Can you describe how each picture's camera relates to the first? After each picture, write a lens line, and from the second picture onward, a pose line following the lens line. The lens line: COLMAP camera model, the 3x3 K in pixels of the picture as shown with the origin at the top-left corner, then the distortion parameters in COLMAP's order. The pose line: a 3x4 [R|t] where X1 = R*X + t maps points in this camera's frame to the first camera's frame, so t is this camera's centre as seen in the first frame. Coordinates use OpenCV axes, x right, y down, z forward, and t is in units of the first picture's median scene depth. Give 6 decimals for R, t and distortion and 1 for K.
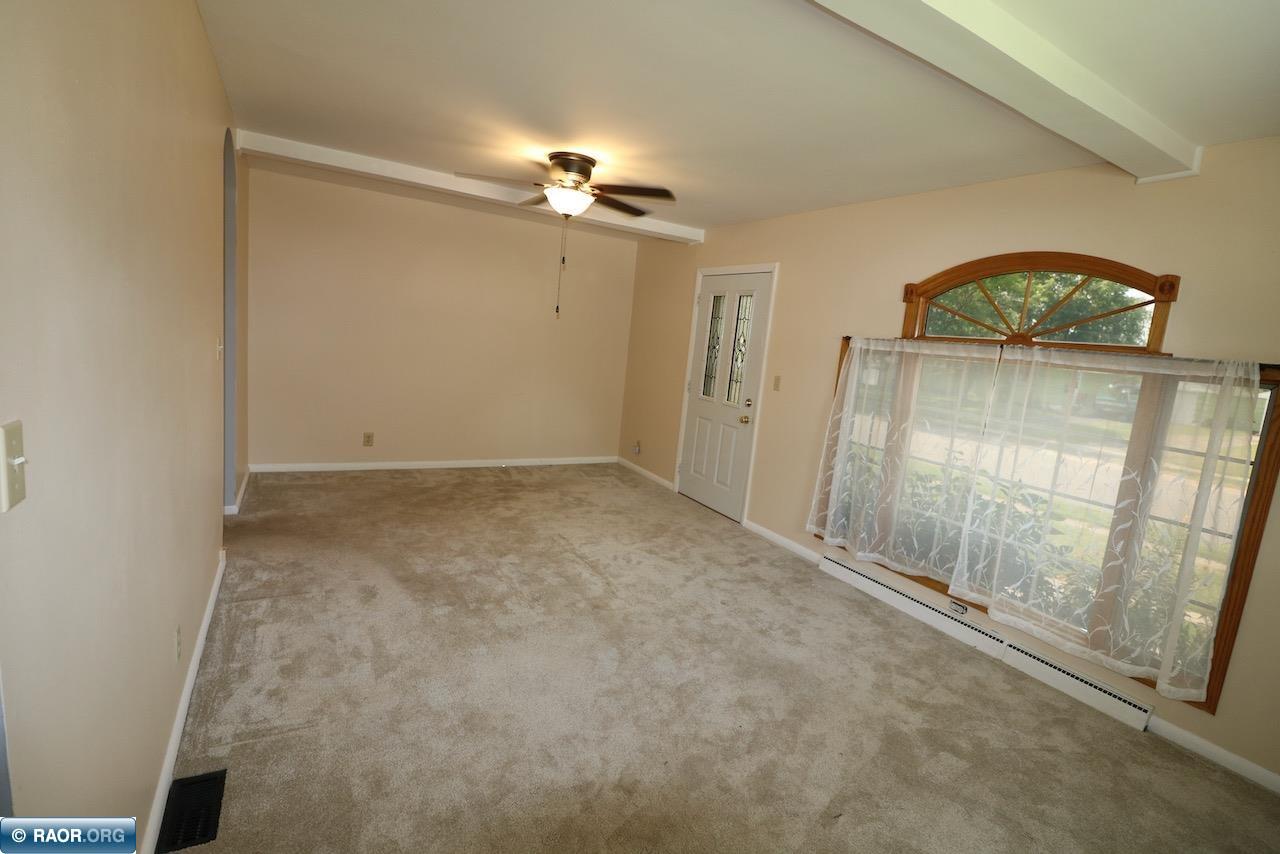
lens RADIAL K [[588.2, 0, 643.0], [0, 588.2, 428.1], [0, 0, 1]] dist [-0.012440, -0.004303]
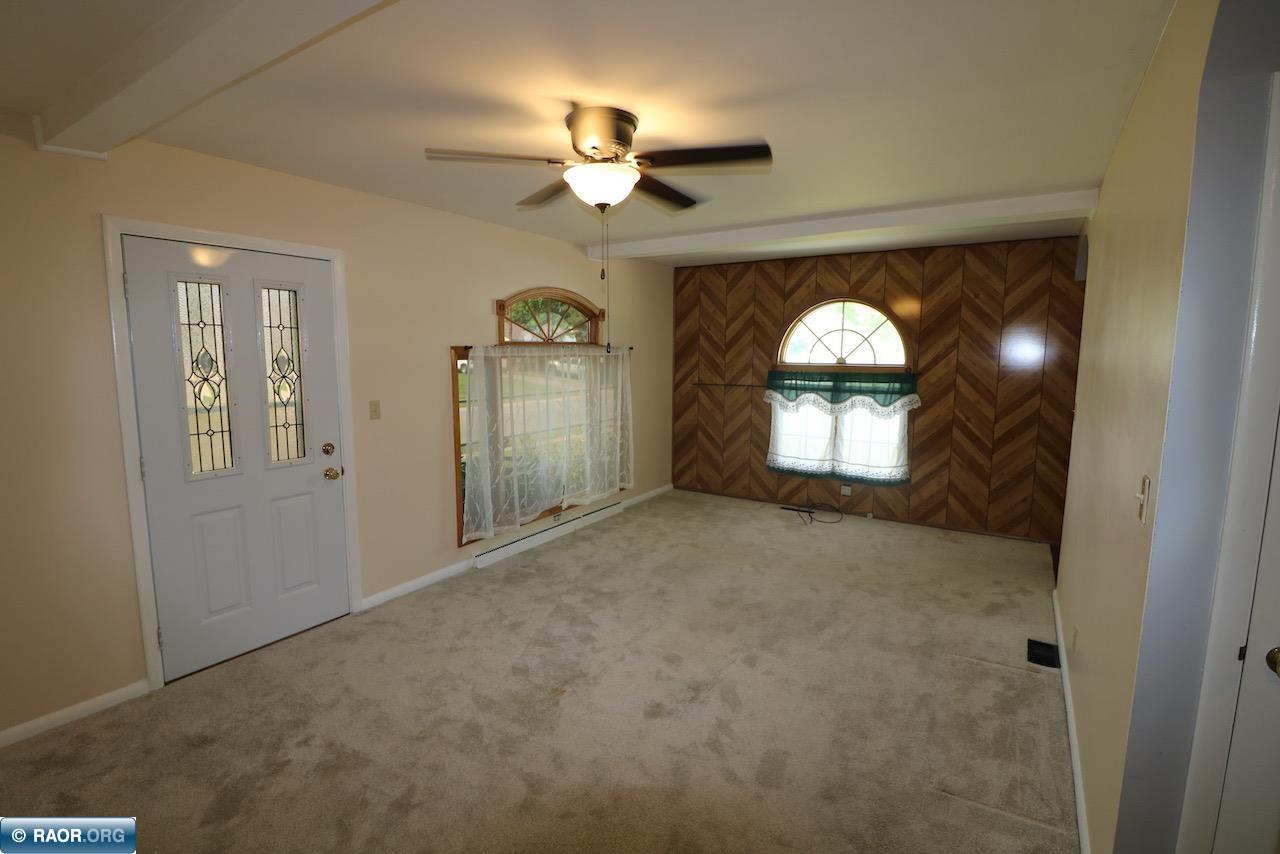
lens RADIAL K [[588.2, 0, 642.8], [0, 588.2, 426.4], [0, 0, 1]] dist [-0.012440, -0.004303]
pose [[-0.454113, -0.205427, 0.866938, -0.783551], [0.097739, 0.955695, 0.277656, -0.301680], [-0.885567, 0.210821, -0.413916, 1.283630]]
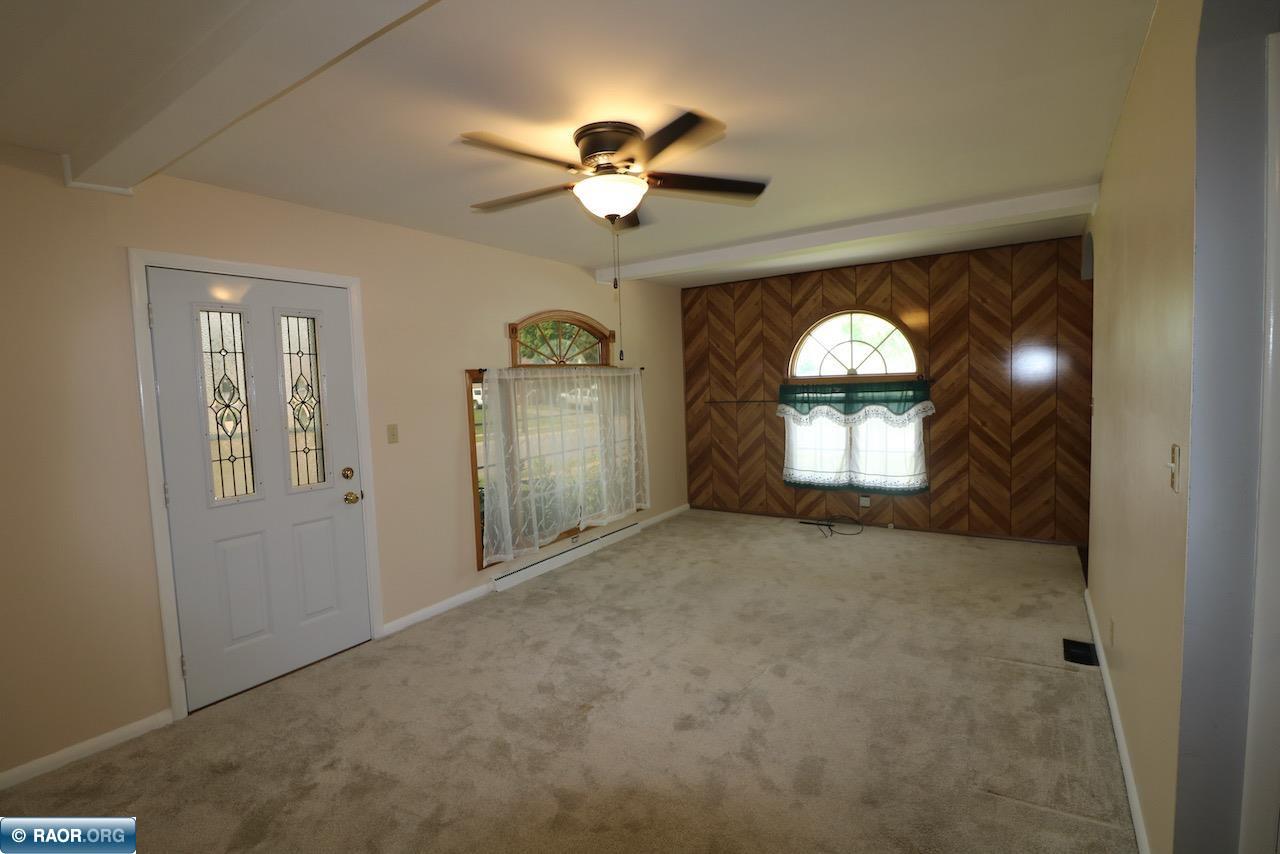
lens RADIAL K [[588.2, 0, 645.6], [0, 588.2, 426.3], [0, 0, 1]] dist [-0.012440, -0.004303]
pose [[-0.449508, -0.141855, 0.881941, -0.786234], [0.141209, 0.963612, 0.226963, -0.275234], [-0.882044, 0.226560, -0.413120, 1.298243]]
